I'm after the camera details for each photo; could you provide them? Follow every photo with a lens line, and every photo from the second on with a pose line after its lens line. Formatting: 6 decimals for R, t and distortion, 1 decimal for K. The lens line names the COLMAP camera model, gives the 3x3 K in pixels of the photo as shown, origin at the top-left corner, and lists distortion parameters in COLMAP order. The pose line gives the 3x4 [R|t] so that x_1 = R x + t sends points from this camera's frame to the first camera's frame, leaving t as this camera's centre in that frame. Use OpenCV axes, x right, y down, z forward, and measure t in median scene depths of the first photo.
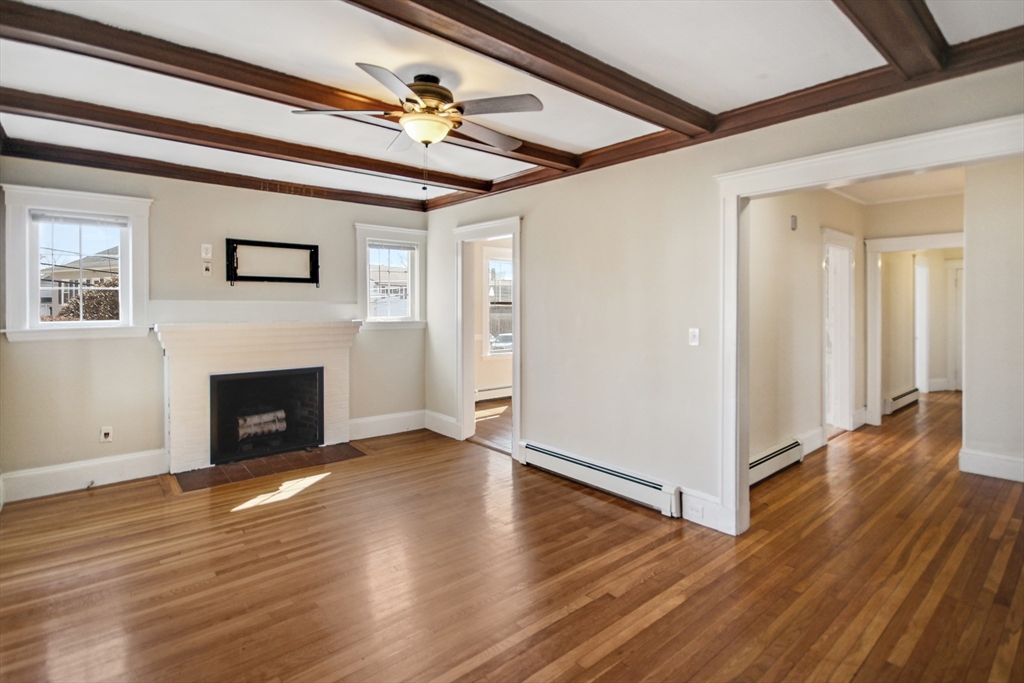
lens RADIAL K [[508.5, 0, 538.9], [0, 508.5, 308.8], [0, 0, 1]] dist [-0.001311, 0.000574]
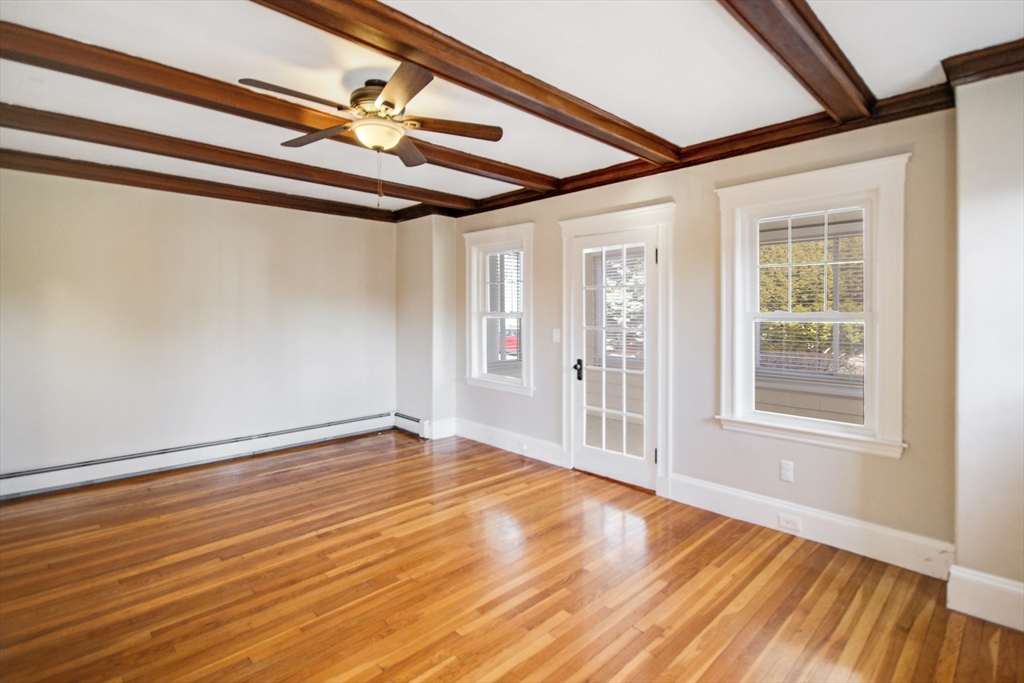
lens RADIAL K [[482.5, 0, 519.2], [0, 482.5, 316.9], [0, 0, 1]] dist [-0.002437, -0.003192]
pose [[-0.999578, -0.002071, -0.028977, -0.287334], [-0.002629, 0.999811, 0.019237, -0.007375], [0.028931, 0.019305, -0.999395, 1.205034]]
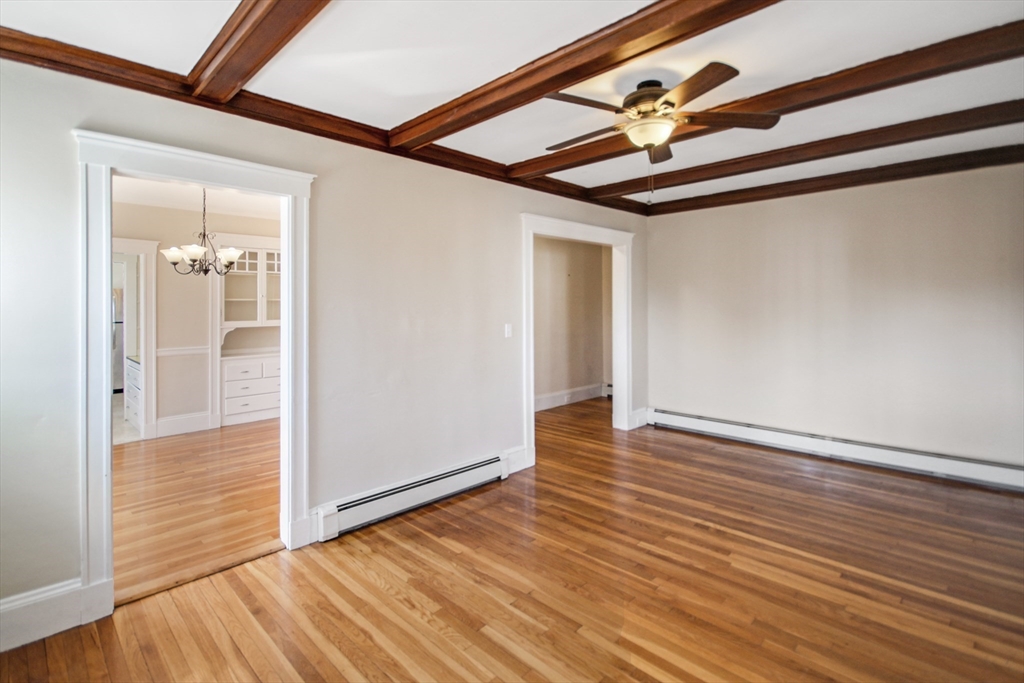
lens RADIAL K [[482.5, 0, 510.0], [0, 482.5, 304.6], [0, 0, 1]] dist [-0.002437, -0.003192]
pose [[-0.046728, 0.004472, 0.998898, -0.720839], [0.015984, 0.999865, -0.003728, -0.005196], [-0.998780, 0.015792, -0.046793, 0.815735]]
